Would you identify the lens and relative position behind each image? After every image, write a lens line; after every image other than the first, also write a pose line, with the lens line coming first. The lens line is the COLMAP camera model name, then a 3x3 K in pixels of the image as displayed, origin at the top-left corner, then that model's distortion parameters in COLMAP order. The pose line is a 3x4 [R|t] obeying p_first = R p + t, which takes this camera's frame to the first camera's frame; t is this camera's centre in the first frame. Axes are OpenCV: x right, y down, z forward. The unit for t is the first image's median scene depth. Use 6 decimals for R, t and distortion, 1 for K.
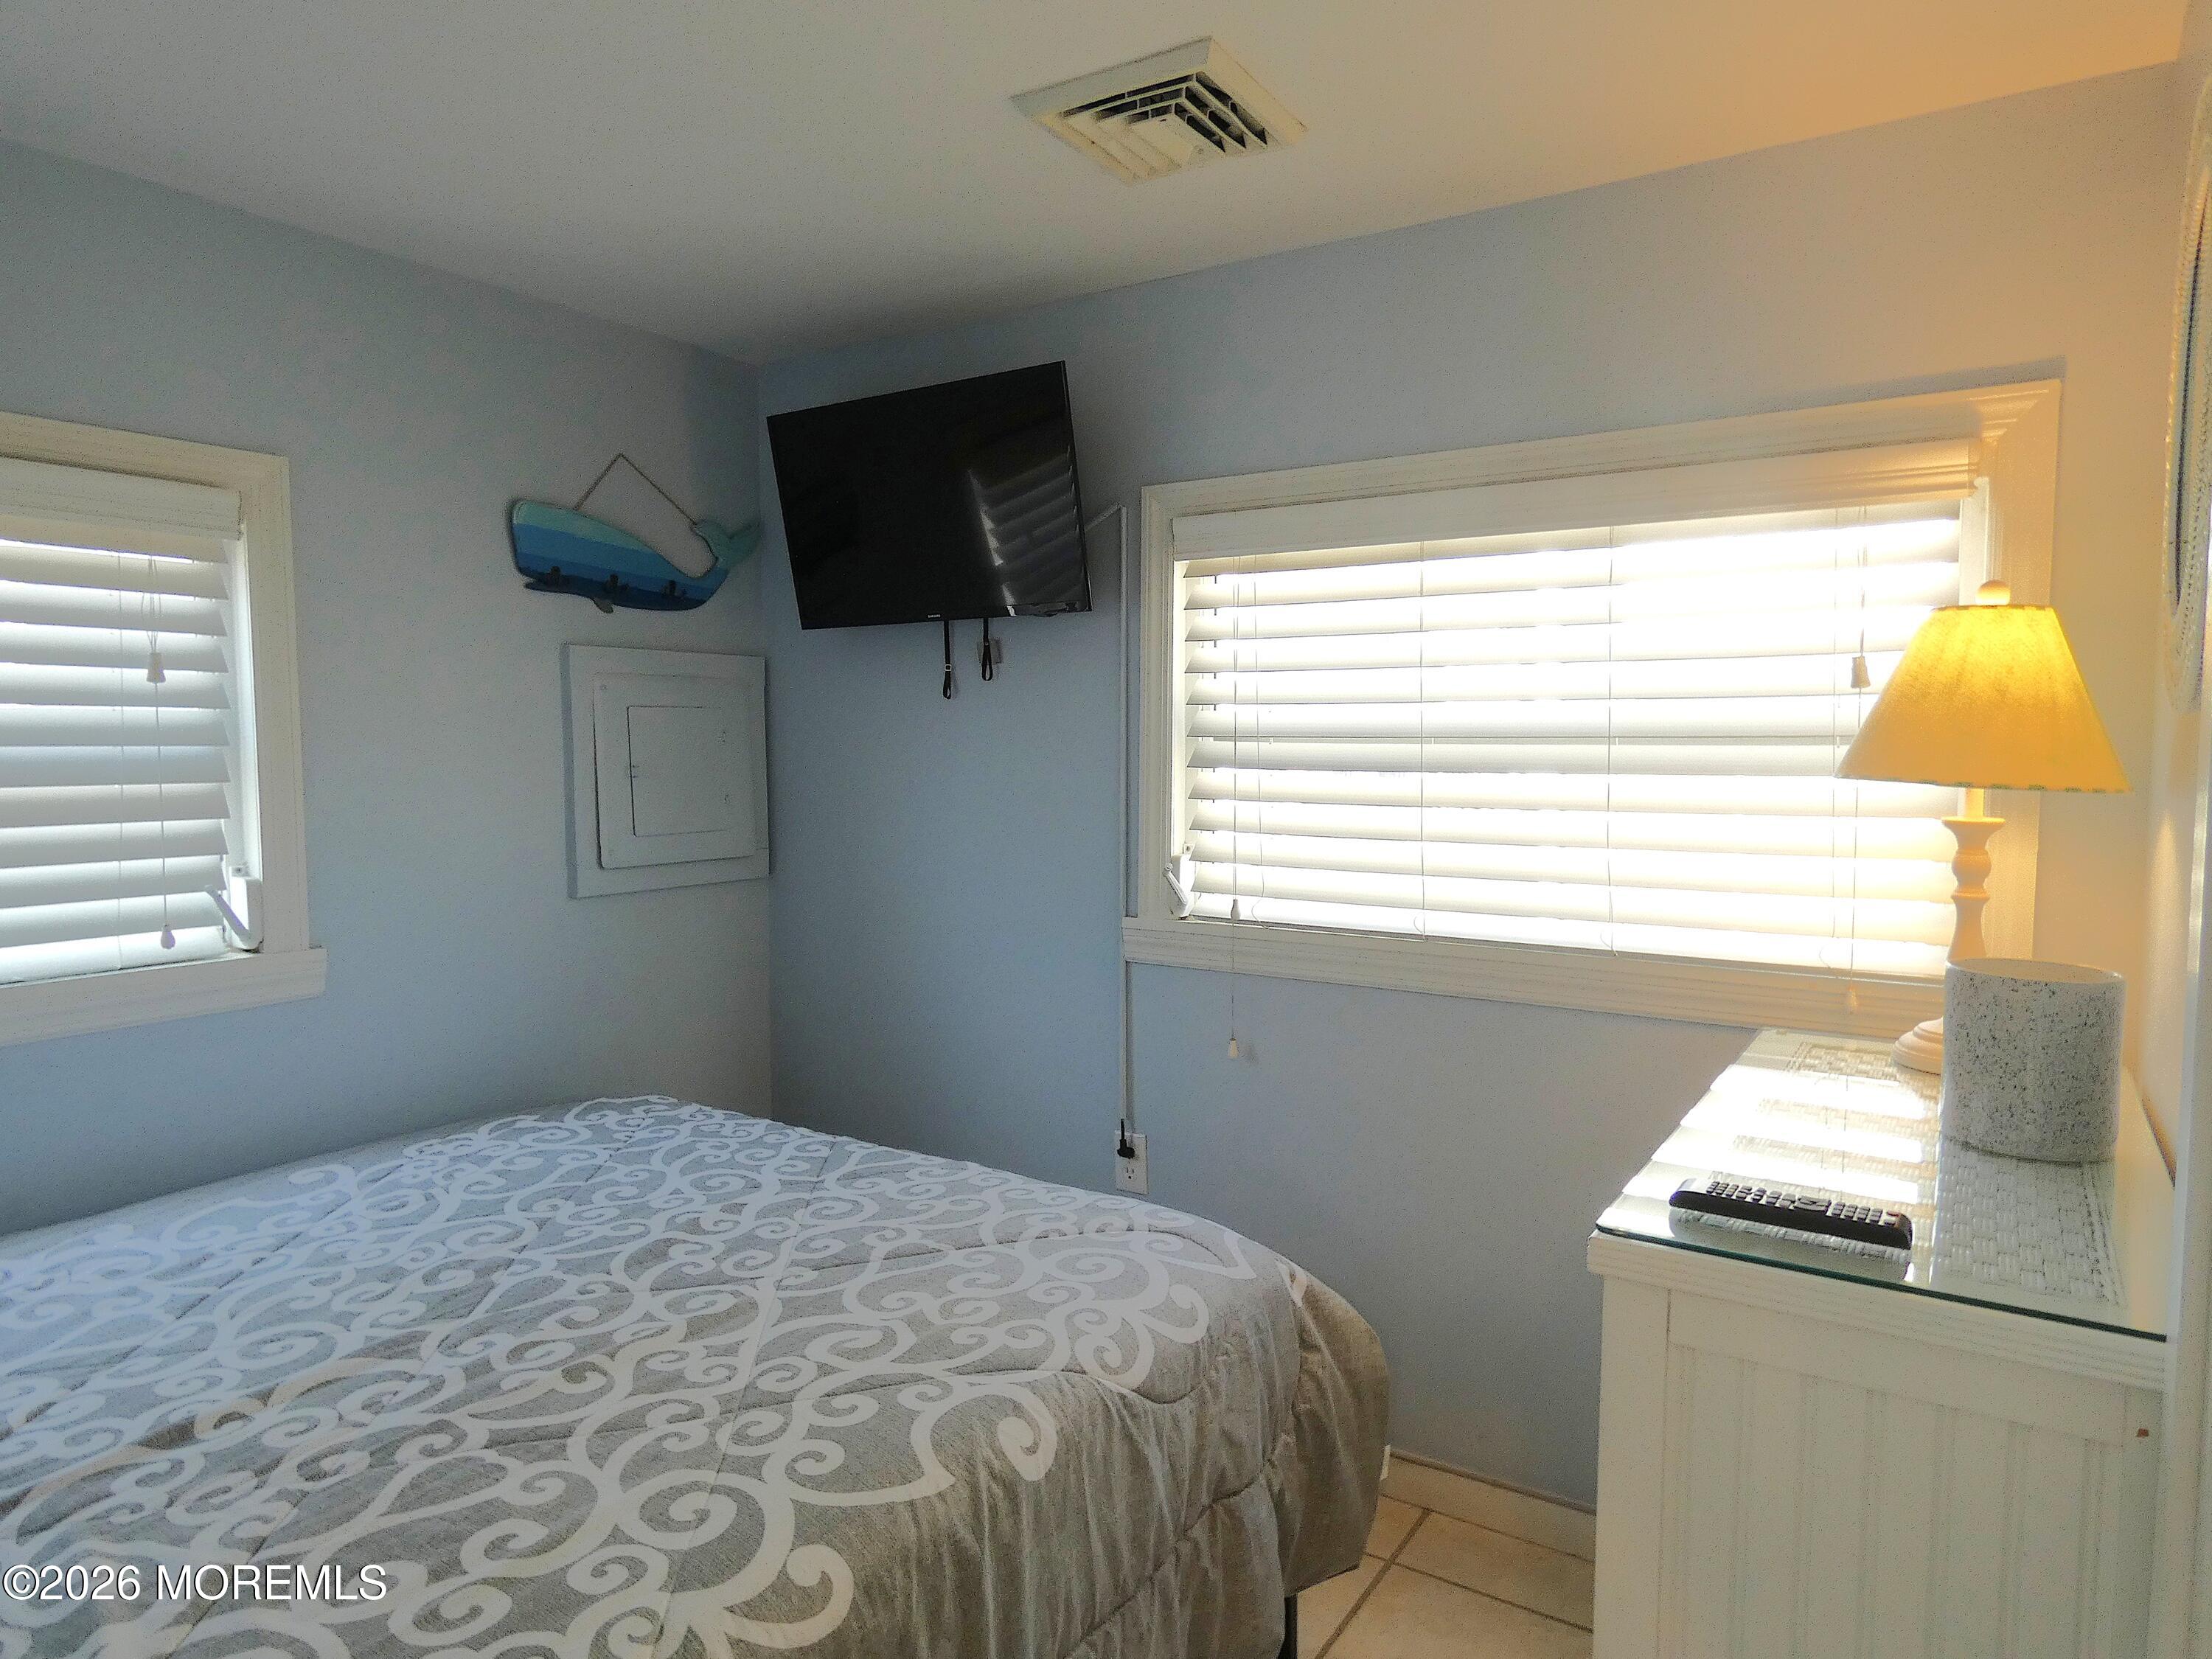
lens RADIAL K [[1381.1, 0, 1106.0], [0, 1381.1, 829.5], [0, 0, 1]] dist [-0.011376, -0.000813]
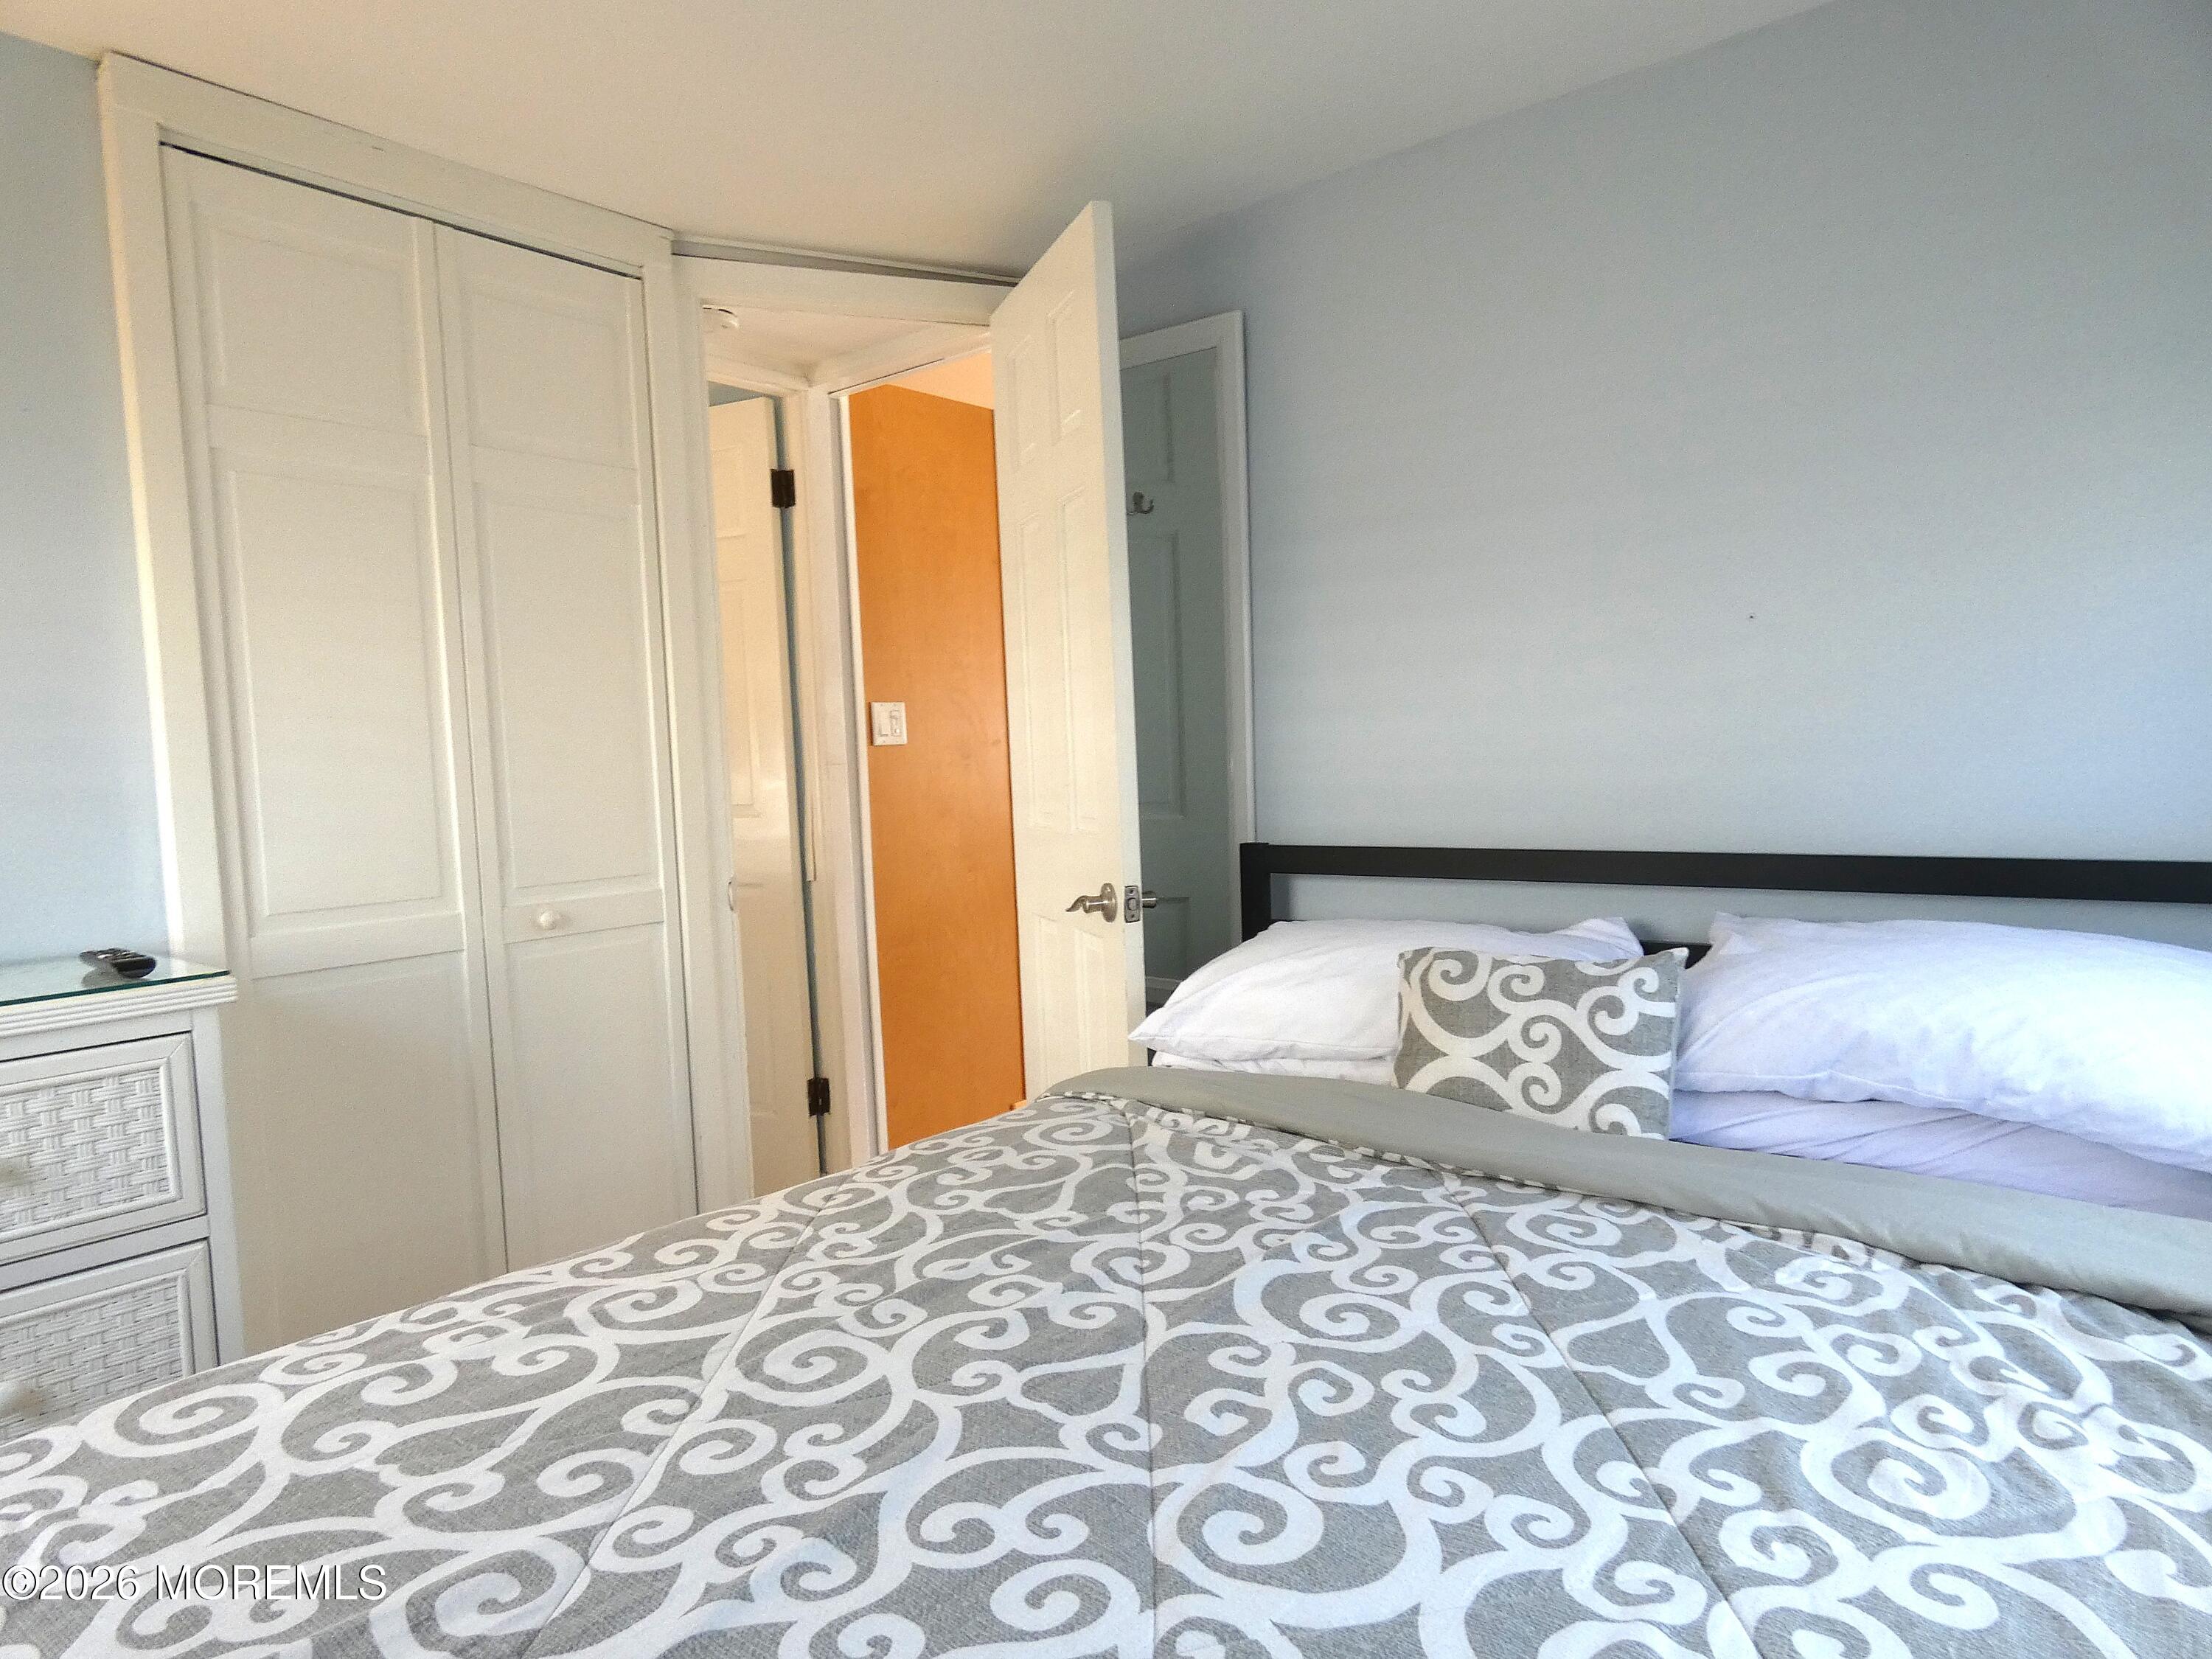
lens RADIAL K [[1320.0, 0, 1106.0], [0, 1320.0, 829.5], [0, 0, 1]] dist [-0.000575, 0.000108]
pose [[-0.994692, 0.032745, 0.097547, -0.509075], [0.044735, 0.991350, 0.123383, 0.000556], [-0.092663, 0.127092, -0.987553, 1.596535]]
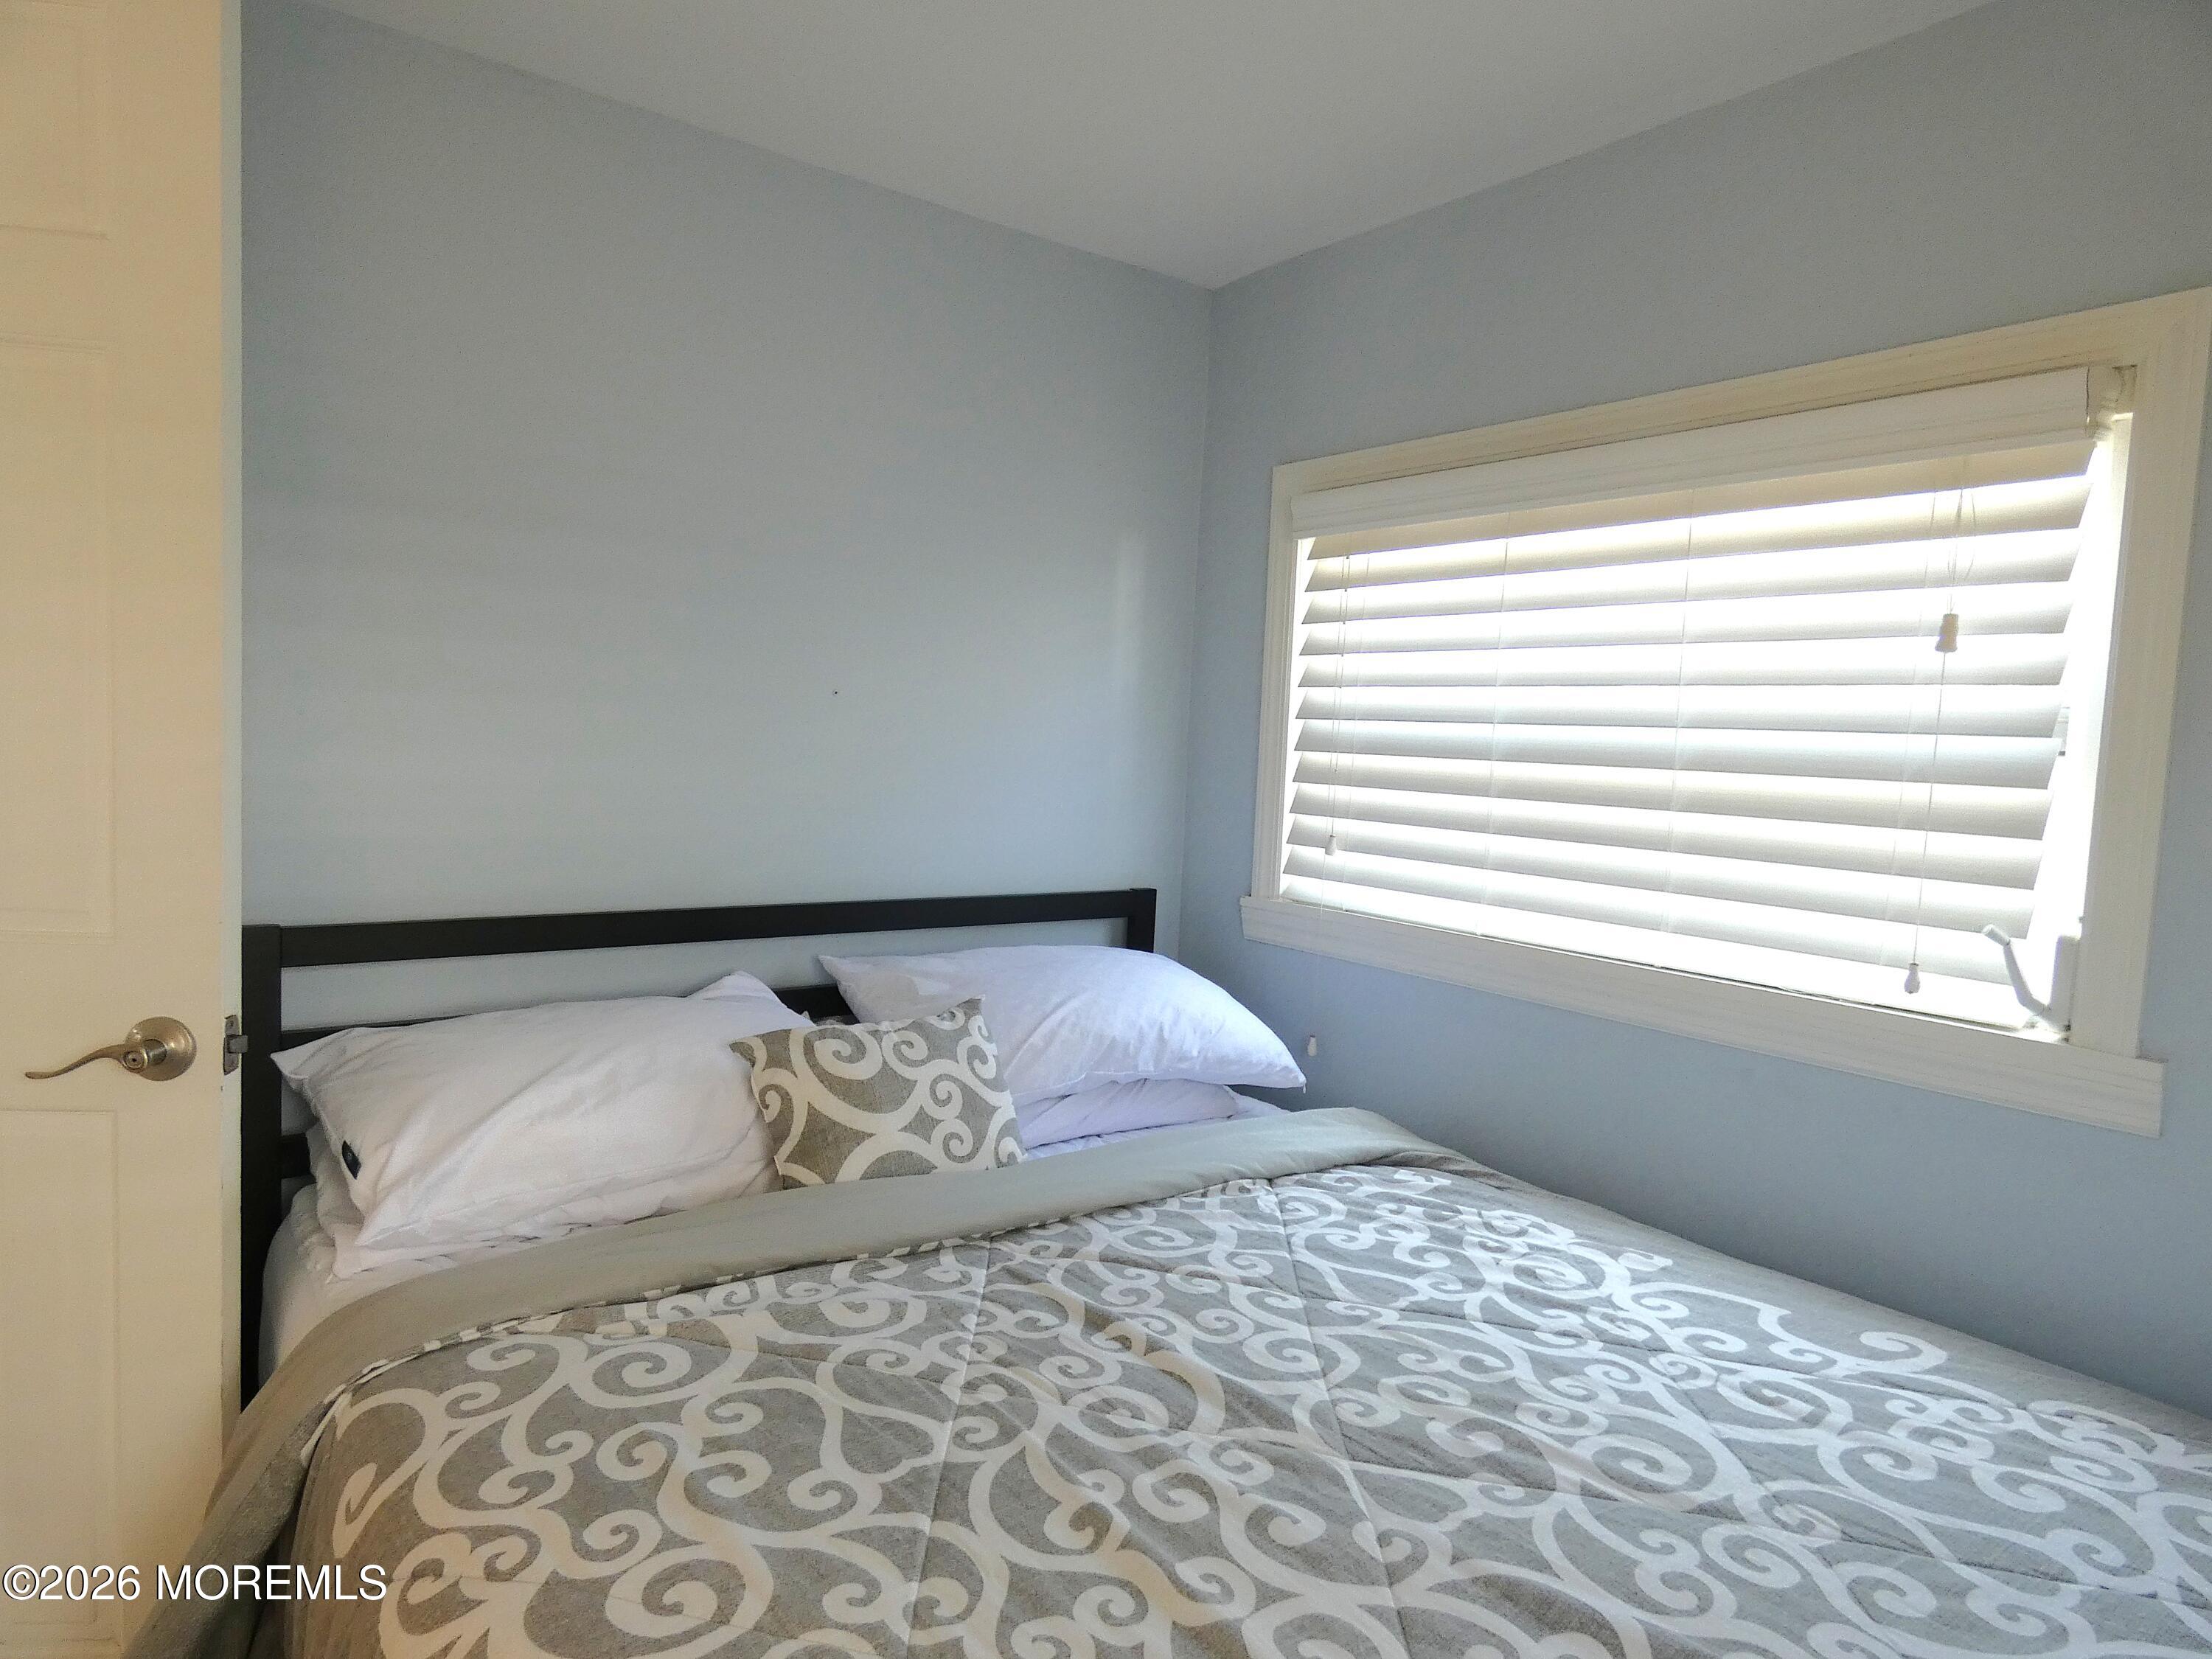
lens RADIAL K [[1320.0, 0, 1106.0], [0, 1320.0, 829.5], [0, 0, 1]] dist [-0.000575, 0.000108]
pose [[-0.342011, 0.052477, -0.938229, 0.229061], [-0.106974, 0.989775, 0.094355, -0.036535], [0.933587, 0.132637, -0.332900, 1.046083]]
